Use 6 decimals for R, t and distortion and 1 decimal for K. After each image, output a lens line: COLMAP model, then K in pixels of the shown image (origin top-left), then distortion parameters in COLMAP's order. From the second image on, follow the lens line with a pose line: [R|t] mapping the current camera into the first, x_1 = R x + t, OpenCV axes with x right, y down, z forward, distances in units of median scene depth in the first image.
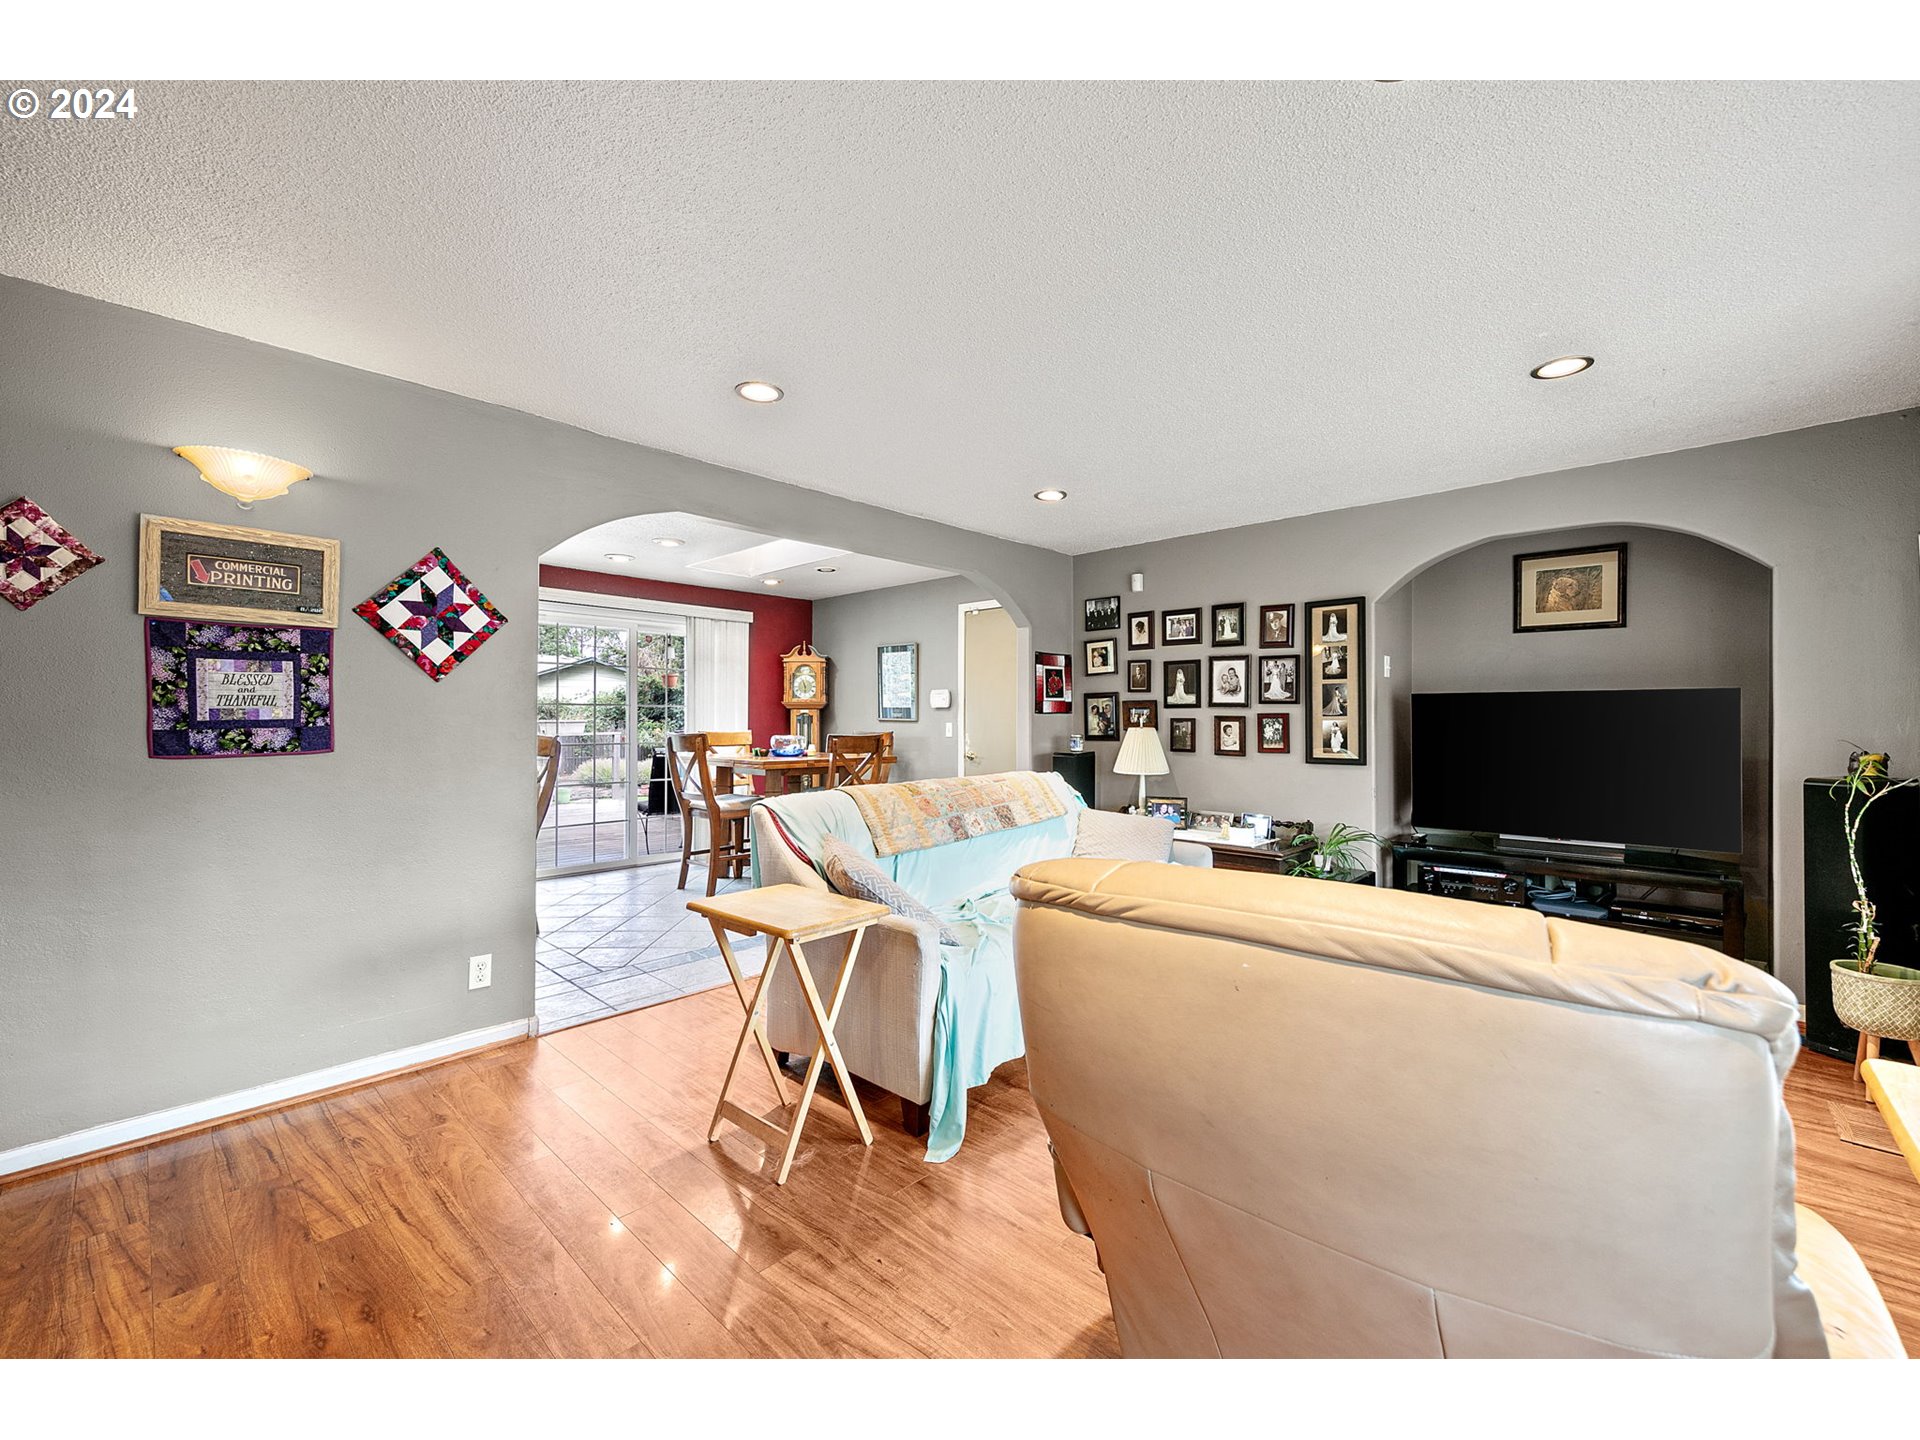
lens RADIAL K [[793.5, 0, 954.9], [0, 793.5, 709.0], [0, 0, 1]] dist [0.002357, 0.000177]
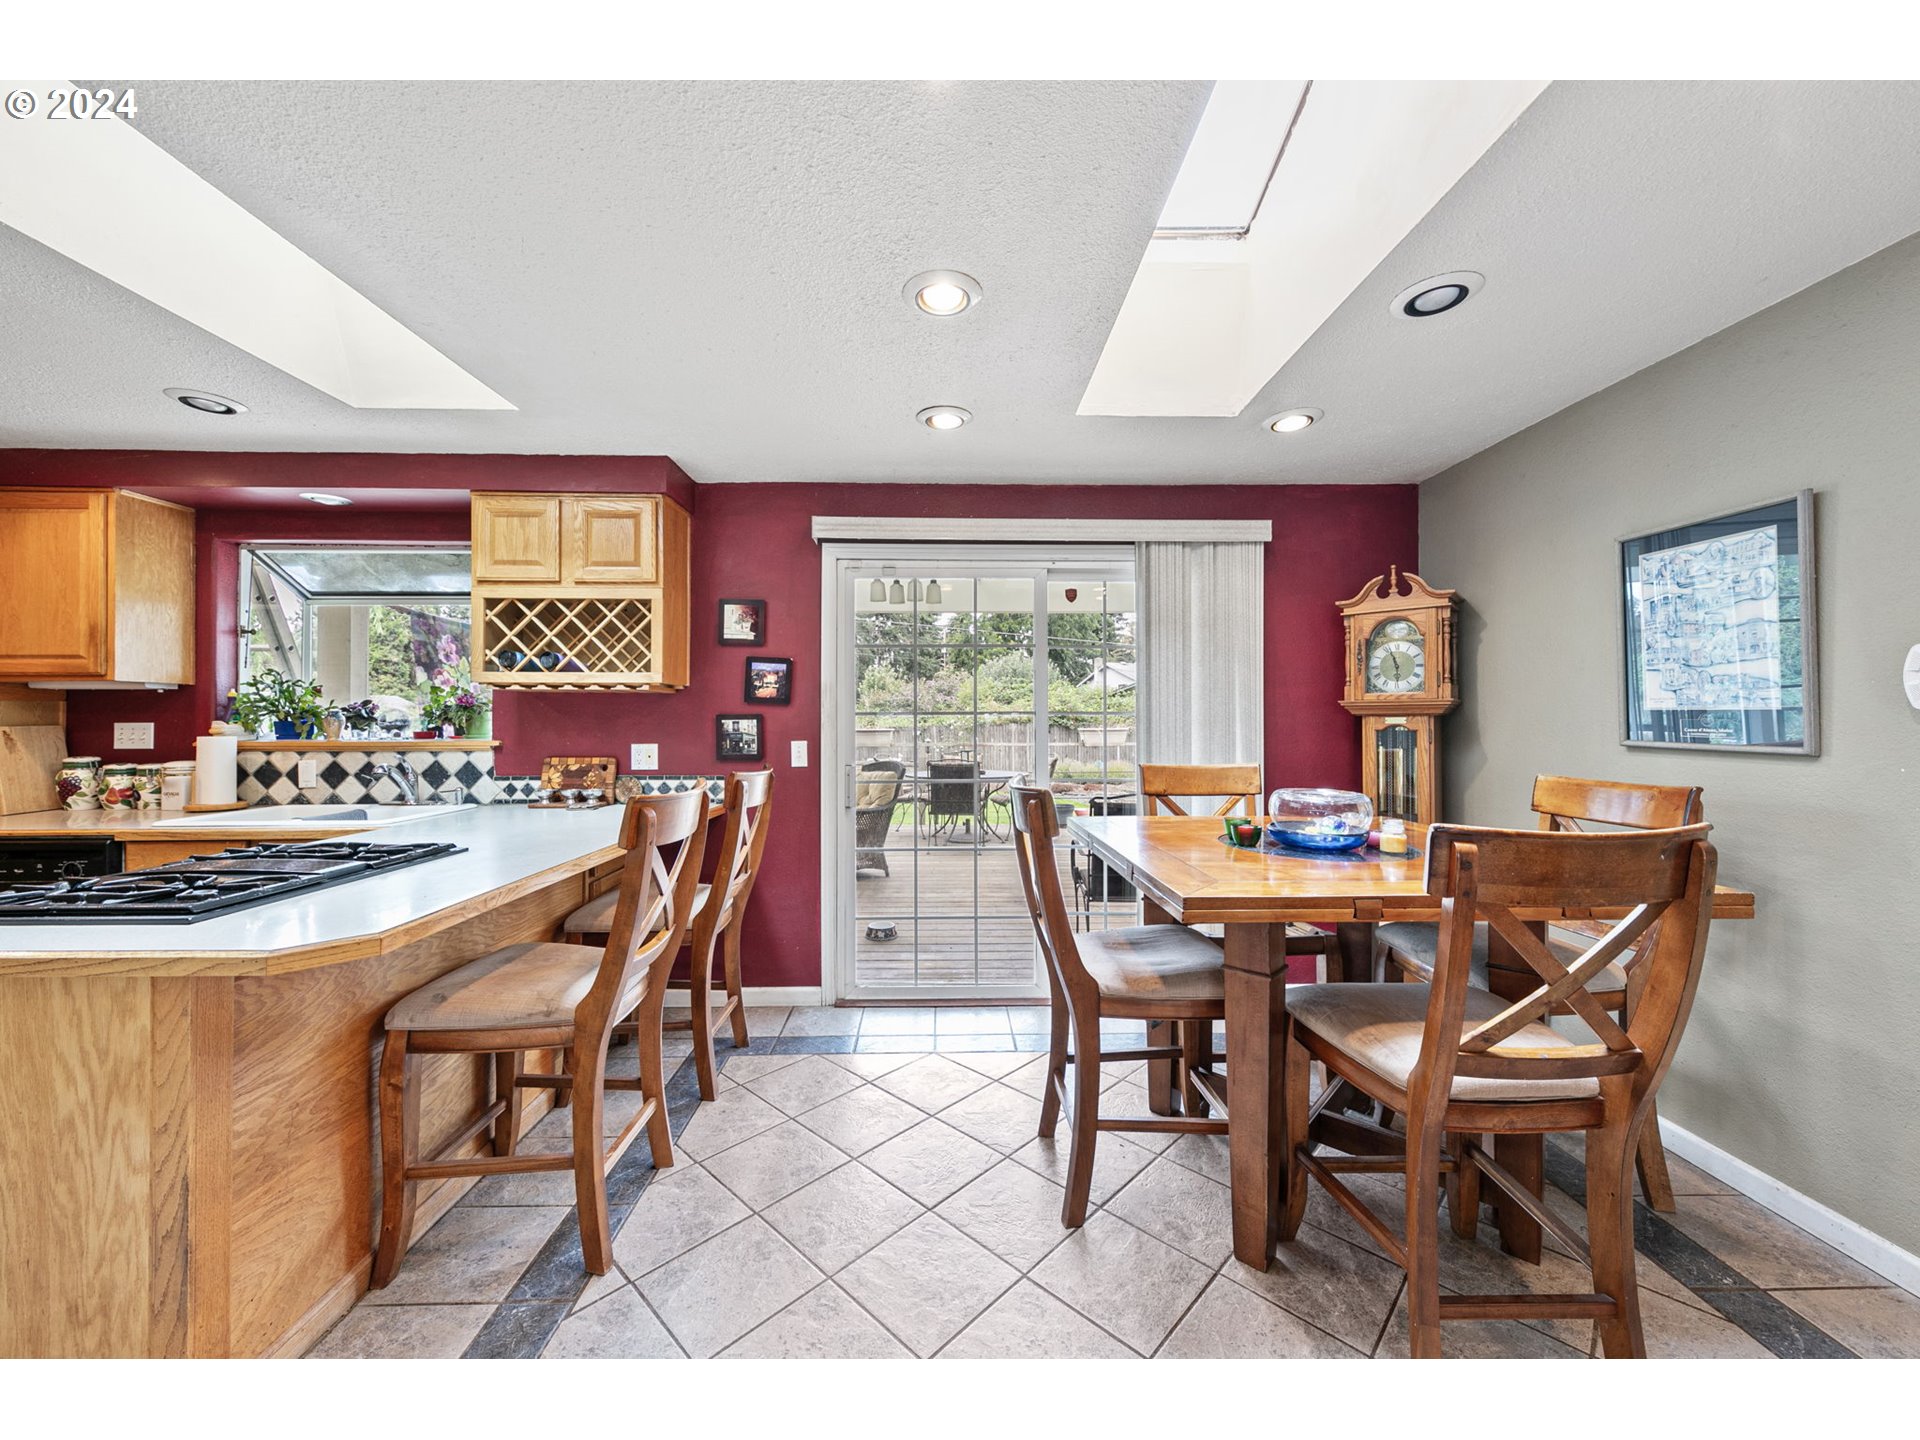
lens RADIAL K [[722.9, 0, 966.6], [0, 722.9, 716.2], [0, 0, 1]] dist [0.002986, 0.000103]
pose [[0.711767, -0.007826, -0.702372, -0.113003], [0.014873, 0.999882, 0.003930, -0.007561], [0.702259, -0.013244, 0.711799, 0.817999]]
